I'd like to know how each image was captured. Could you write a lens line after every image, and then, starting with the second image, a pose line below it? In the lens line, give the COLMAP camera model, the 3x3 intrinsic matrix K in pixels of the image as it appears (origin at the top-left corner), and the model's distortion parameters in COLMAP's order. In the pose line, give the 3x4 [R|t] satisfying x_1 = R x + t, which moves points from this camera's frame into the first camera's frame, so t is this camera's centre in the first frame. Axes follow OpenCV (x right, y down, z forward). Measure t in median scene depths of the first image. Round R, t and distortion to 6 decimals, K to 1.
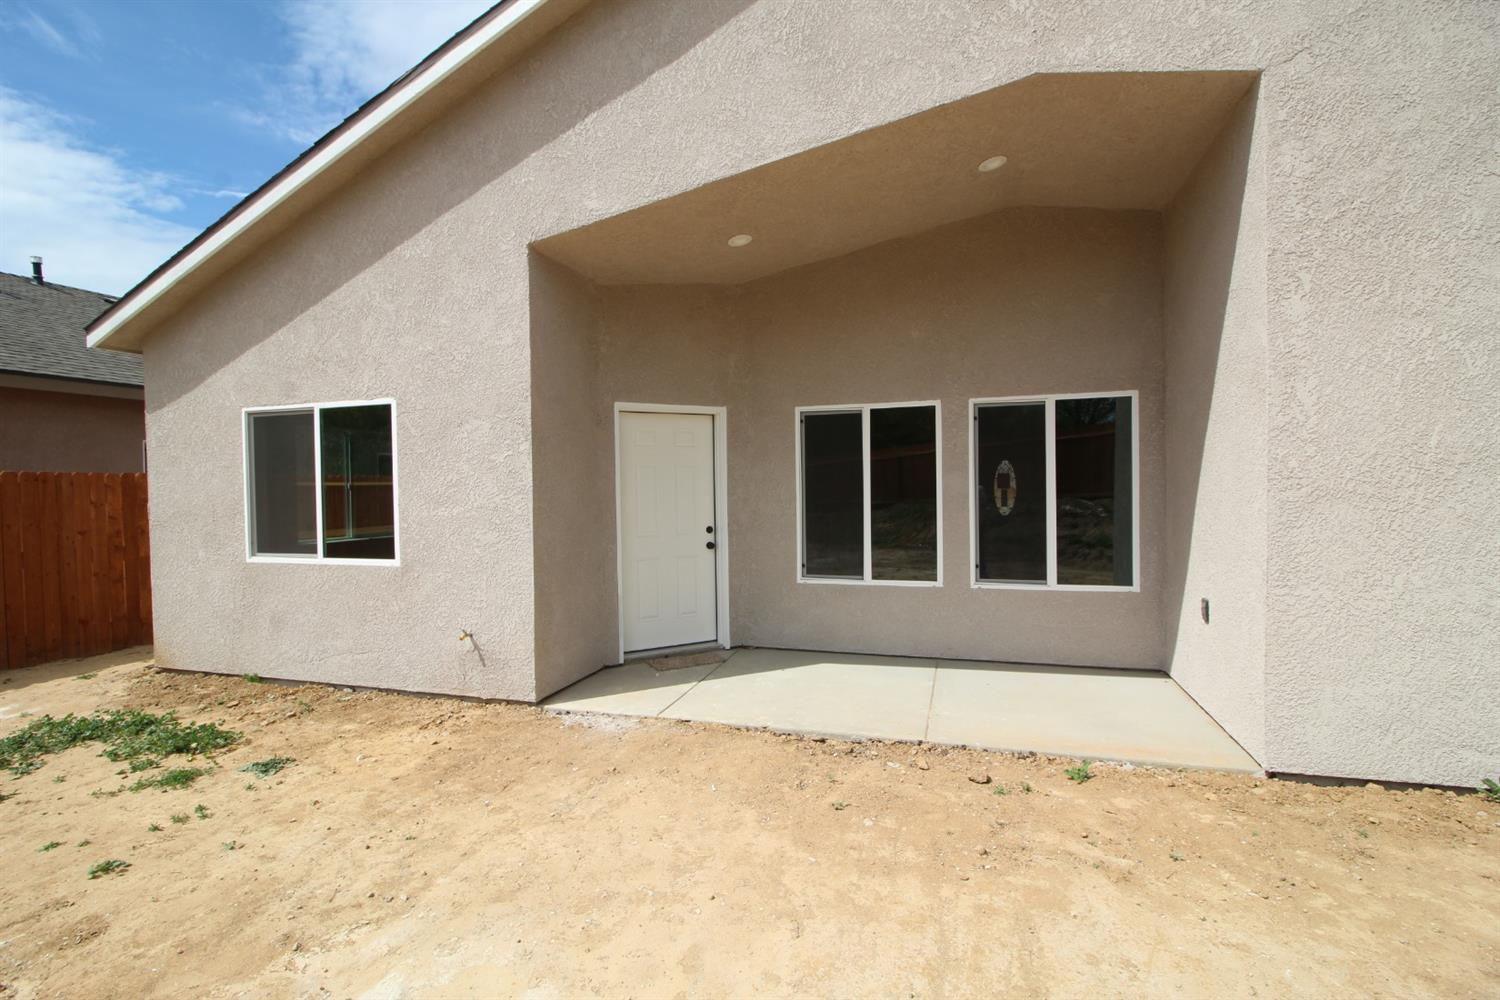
lens RADIAL K [[699.1, 0, 744.6], [0, 699.1, 497.4], [0, 0, 1]] dist [-0.000187, -0.012229]
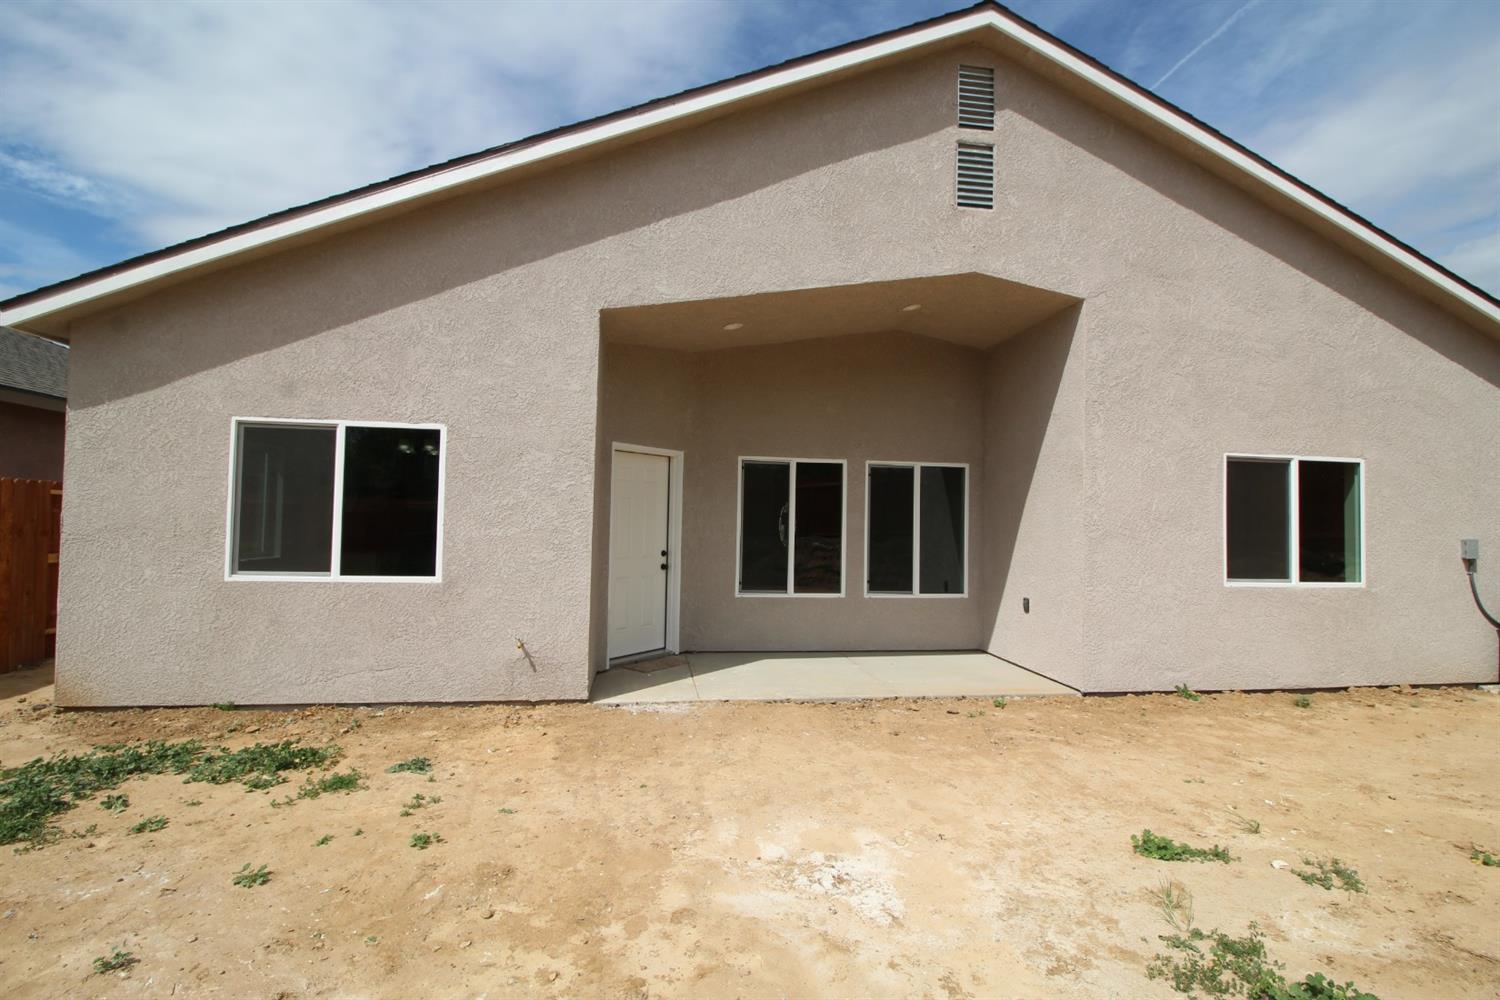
lens RADIAL K [[695.8, 0, 747.7], [0, 695.8, 494.4], [0, 0, 1]] dist [-0.000310, -0.012039]
pose [[0.899593, 0.049028, 0.433968, -0.616424], [-0.026298, 0.997957, -0.058231, 0.016202], [-0.435936, 0.040971, 0.899045, -0.175194]]
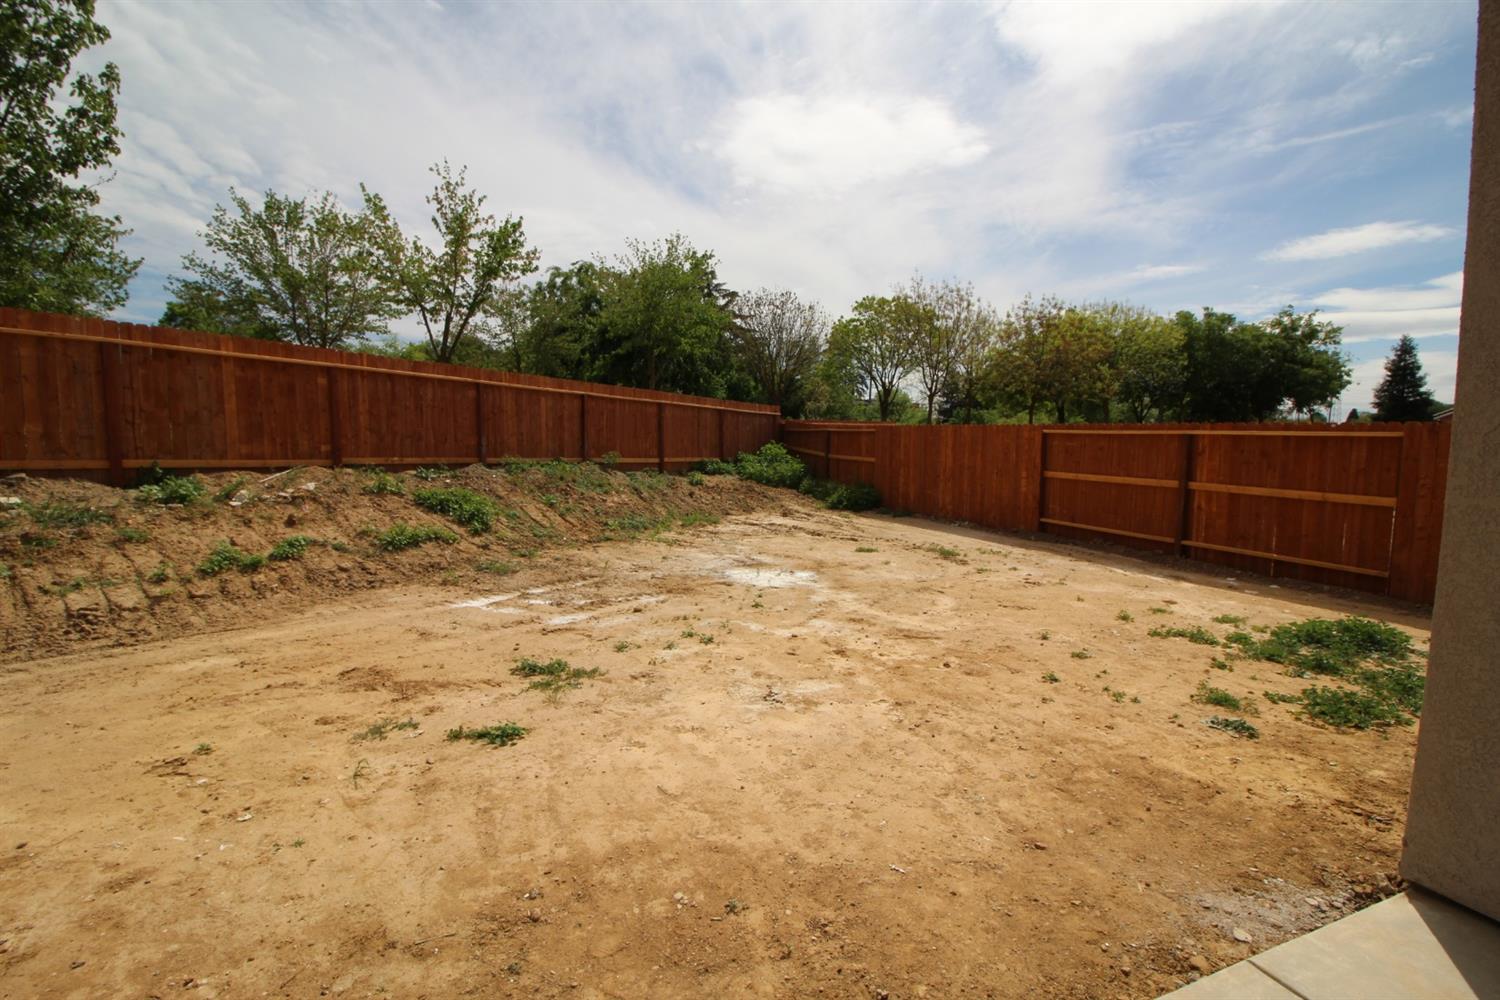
lens RADIAL K [[699.1, 0, 744.6], [0, 699.1, 497.4], [0, 0, 1]] dist [-0.000187, -0.012229]
pose [[-0.777998, 0.067914, -0.624586, 0.406468], [-0.005142, 0.993419, 0.114425, -0.045549], [0.628246, 0.092234, -0.772528, 1.131088]]
